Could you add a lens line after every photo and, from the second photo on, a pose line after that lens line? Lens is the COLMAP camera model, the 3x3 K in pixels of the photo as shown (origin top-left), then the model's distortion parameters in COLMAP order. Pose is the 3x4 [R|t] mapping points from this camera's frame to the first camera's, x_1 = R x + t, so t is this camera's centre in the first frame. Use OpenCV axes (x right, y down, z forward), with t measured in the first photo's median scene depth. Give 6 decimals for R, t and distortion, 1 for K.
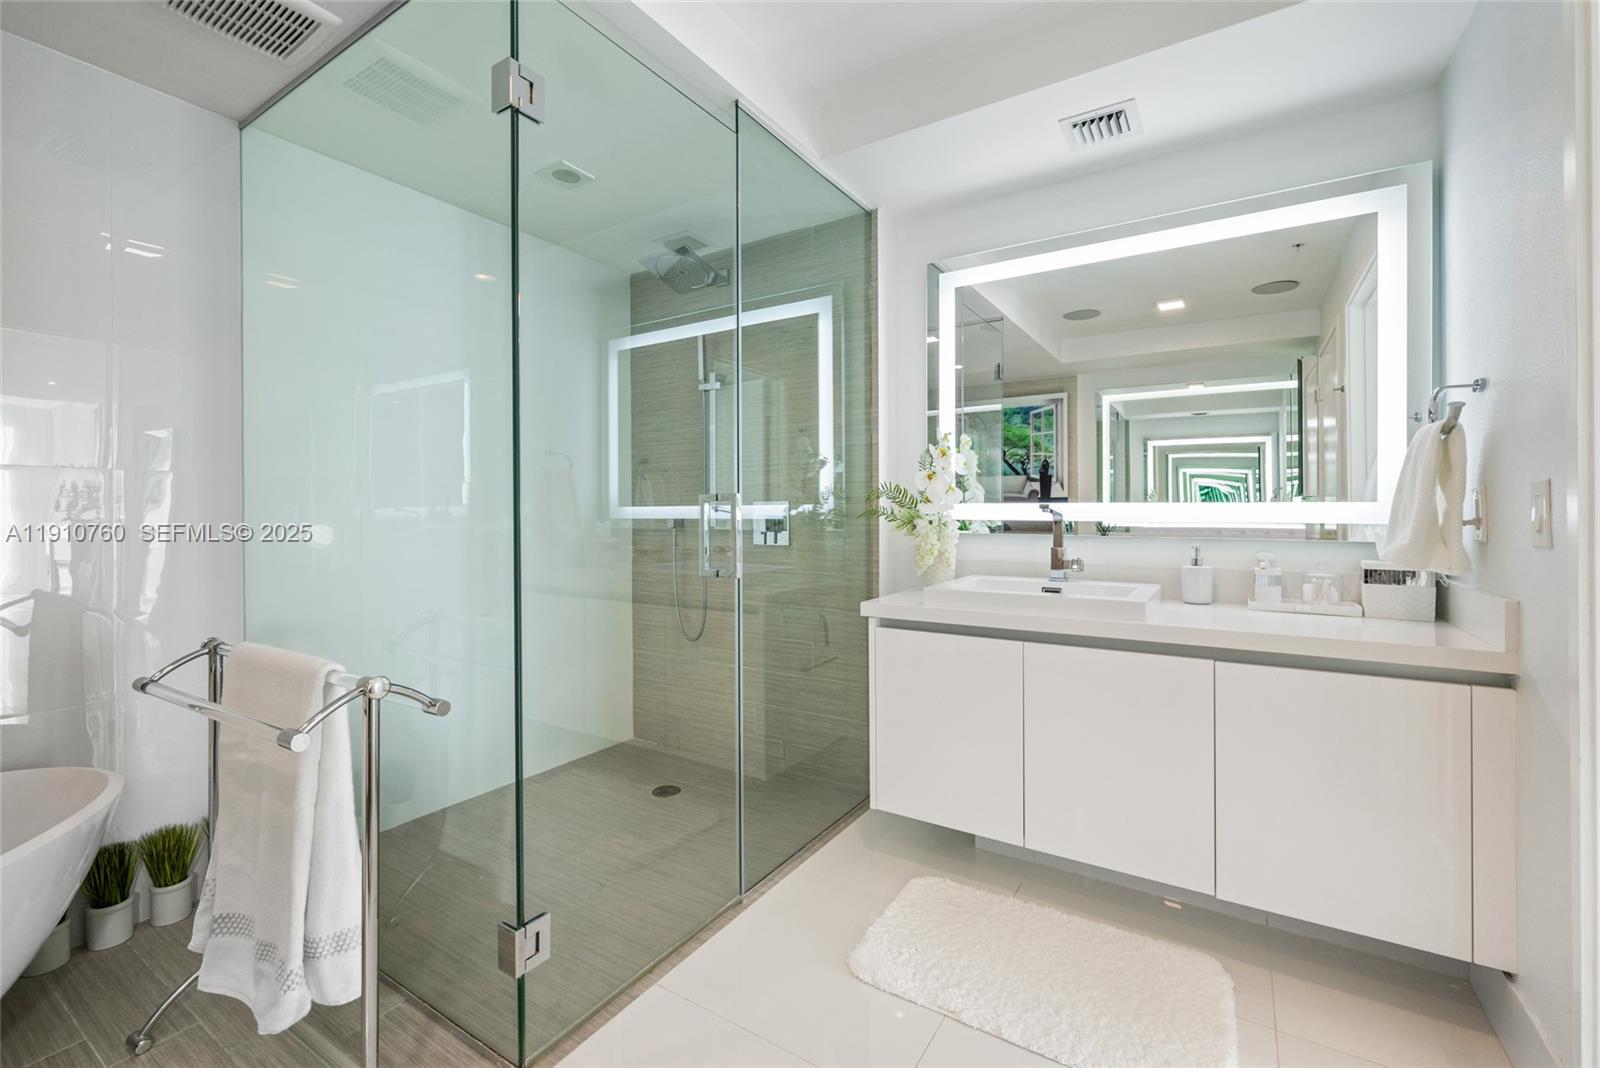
lens RADIAL K [[683.5, 0, 799.1], [0, 683.5, 511.0], [0, 0, 1]] dist [0.014825, -0.000021]
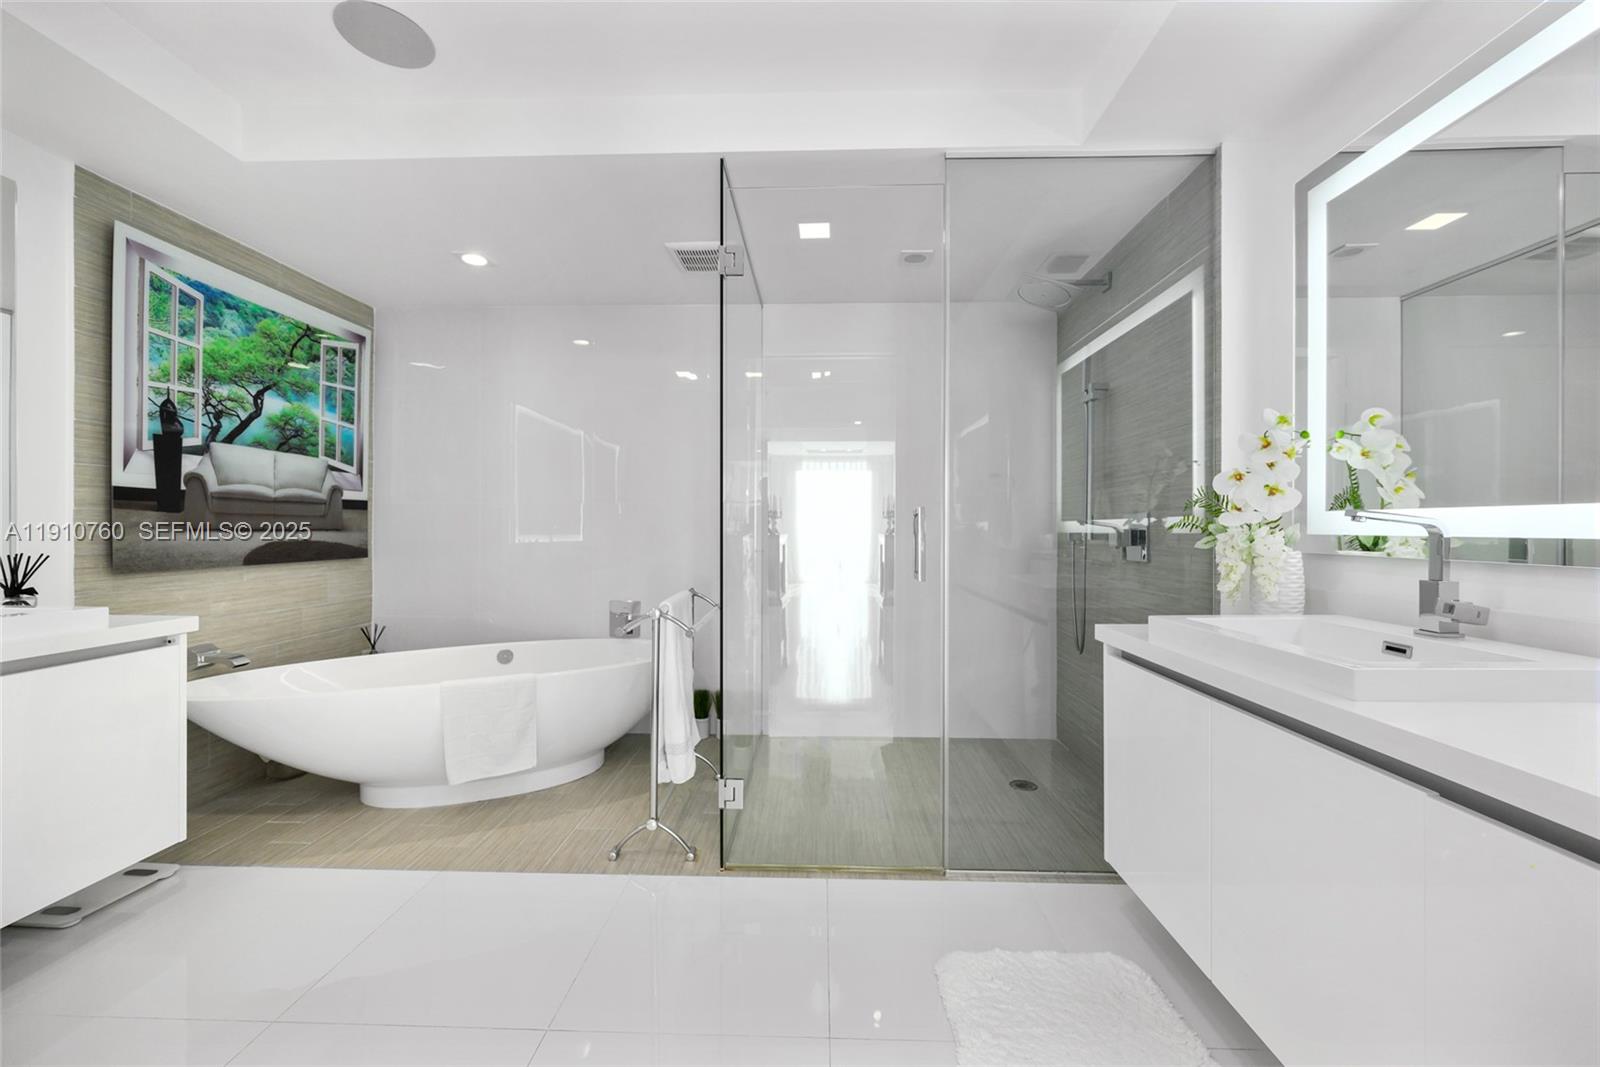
lens RADIAL K [[622.5, 0, 799.8], [0, 622.5, 529.2], [0, 0, 1]] dist [-0.000213, 0.000076]
pose [[0.512533, 0.002055, -0.858665, 0.631993], [-0.003493, 0.999994, 0.000309, 0.011084], [0.858660, 0.002841, 0.512537, 0.270869]]
